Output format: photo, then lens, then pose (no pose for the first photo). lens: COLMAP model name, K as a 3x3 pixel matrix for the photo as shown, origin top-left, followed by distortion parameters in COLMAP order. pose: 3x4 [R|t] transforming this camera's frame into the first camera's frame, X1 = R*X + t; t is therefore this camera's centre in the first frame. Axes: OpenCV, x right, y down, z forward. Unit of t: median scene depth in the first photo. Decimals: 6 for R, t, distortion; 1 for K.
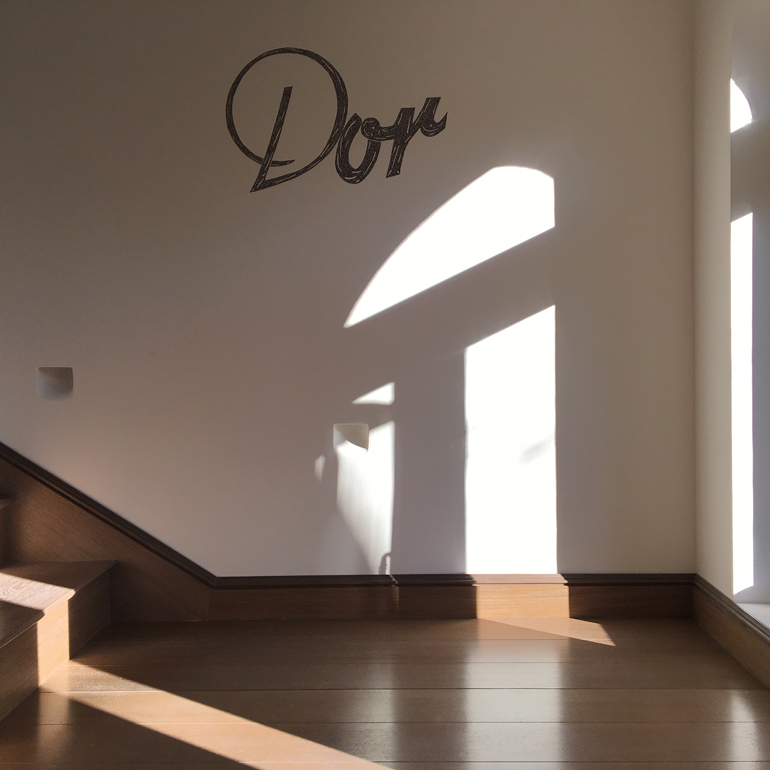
lens RADIAL K [[859.5, 0, 391.9], [0, 859.5, 383.5], [0, 0, 1]] dist [0.058742, 0.000000]
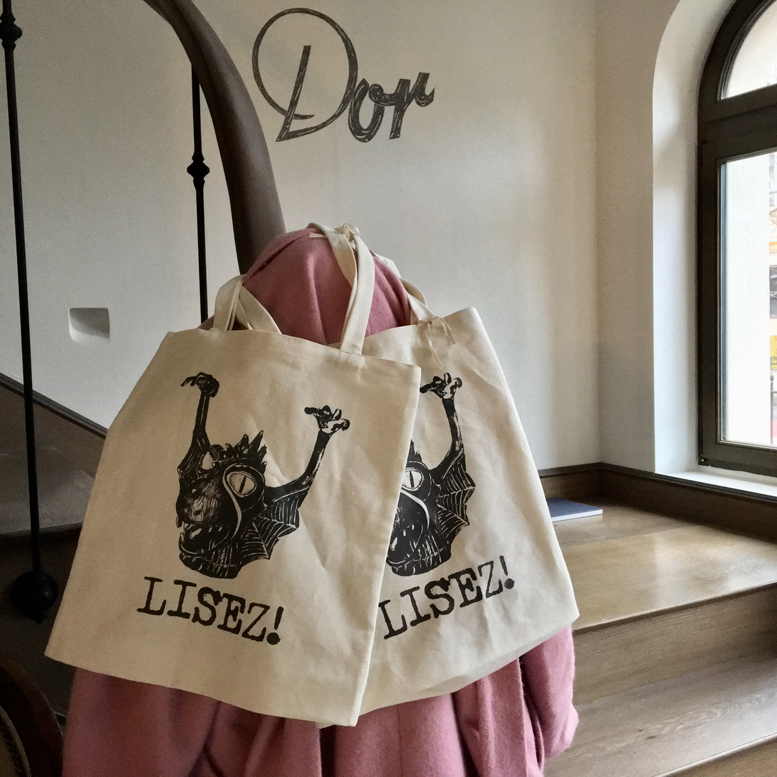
lens RADIAL K [[867.3, 0, 385.4], [0, 867.3, 388.2], [0, 0, 1]] dist [0.058742, 0.000000]
pose [[0.883904, -0.042683, 0.465717, -0.558706], [0.024982, 0.998714, 0.044117, 0.037125], [-0.467002, -0.027361, 0.883833, -0.018710]]
